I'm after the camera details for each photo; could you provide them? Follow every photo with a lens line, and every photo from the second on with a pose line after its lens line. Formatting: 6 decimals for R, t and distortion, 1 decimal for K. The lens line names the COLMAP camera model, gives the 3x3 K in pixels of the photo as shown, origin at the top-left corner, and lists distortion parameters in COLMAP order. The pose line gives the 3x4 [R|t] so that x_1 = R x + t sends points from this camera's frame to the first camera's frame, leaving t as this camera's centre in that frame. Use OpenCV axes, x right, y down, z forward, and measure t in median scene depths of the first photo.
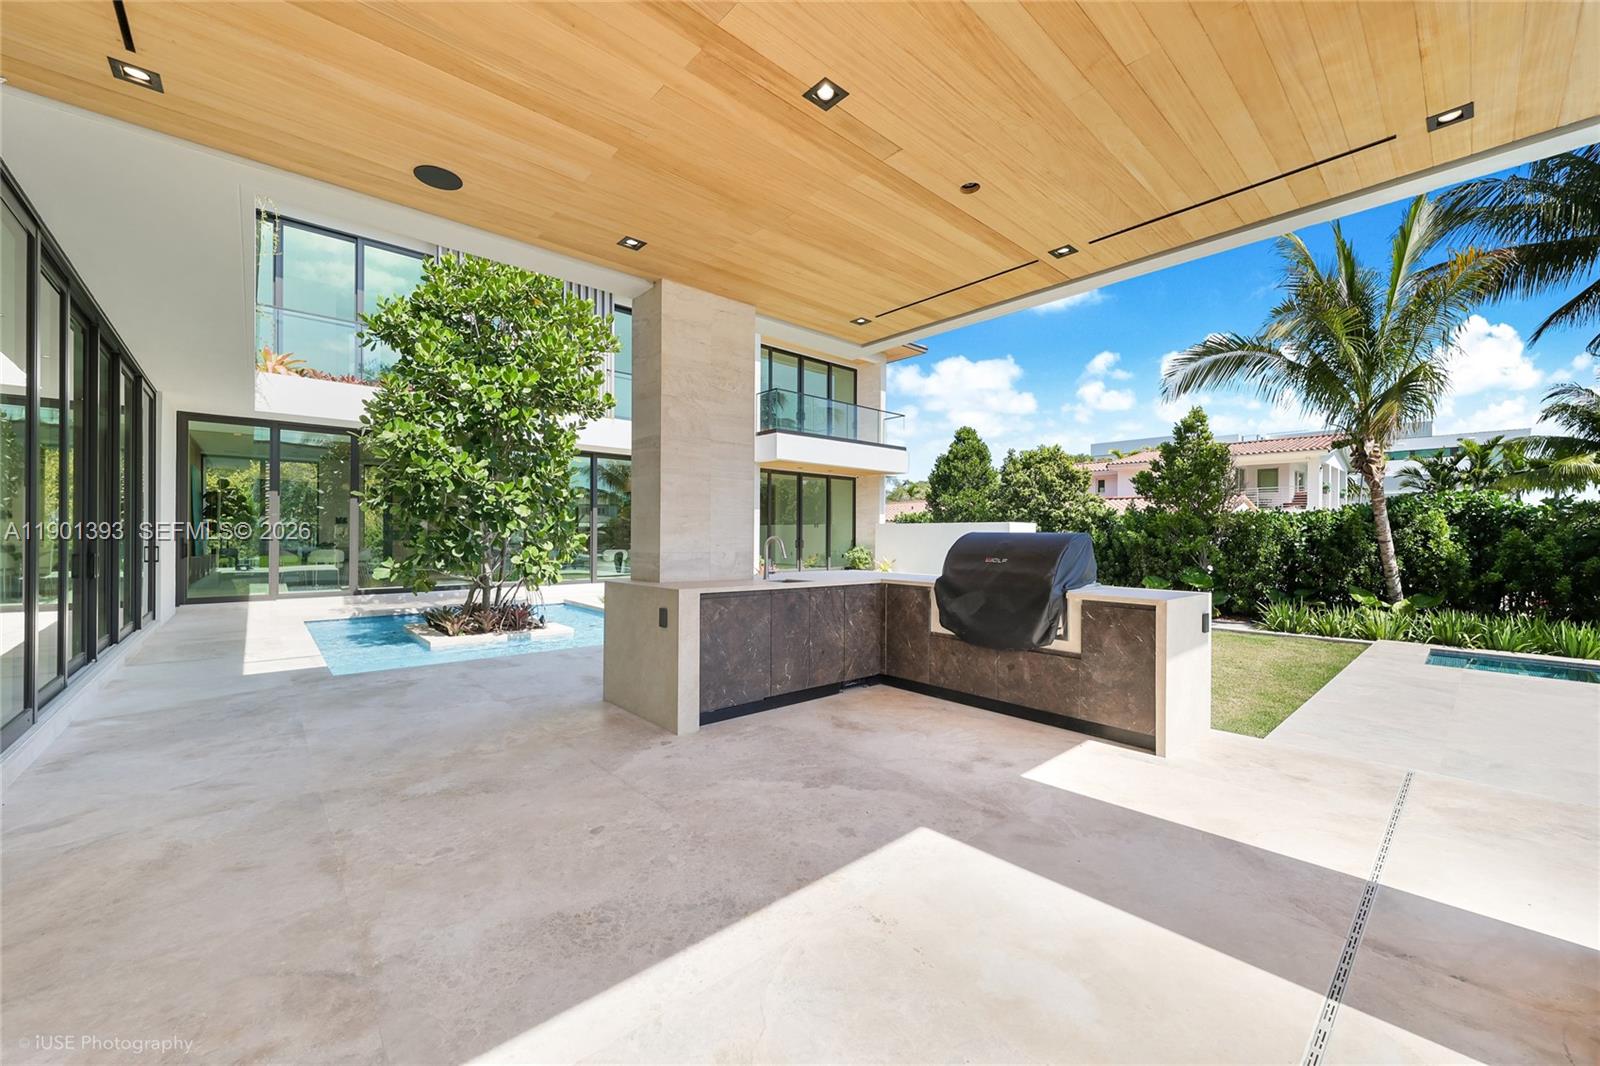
lens RADIAL K [[633.1, 0, 787.9], [0, 633.1, 528.3], [0, 0, 1]] dist [0.001329, 0.000088]
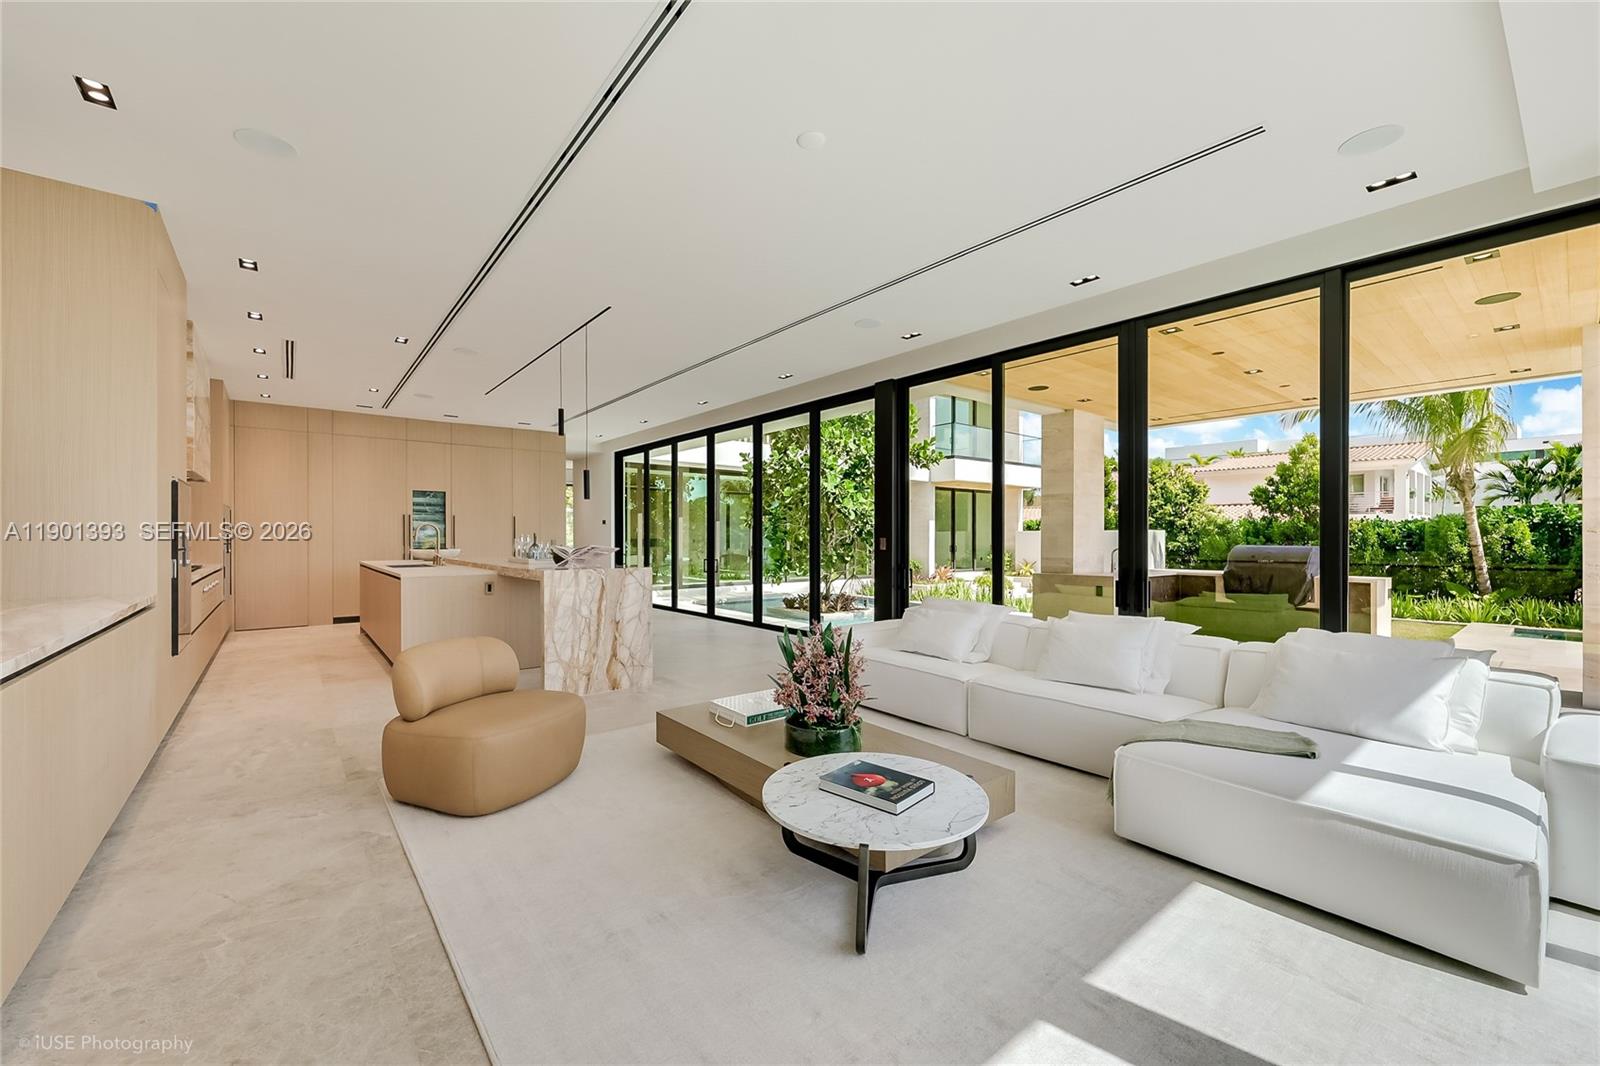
lens RADIAL K [[633.1, 0, 805.9], [0, 633.1, 530.5], [0, 0, 1]] dist [0.001329, 0.000088]
pose [[0.998728, -0.004572, -0.050223, -0.230869], [0.004610, 0.999989, 0.000635, -0.011660], [0.050219, -0.000866, 0.998738, -0.230659]]
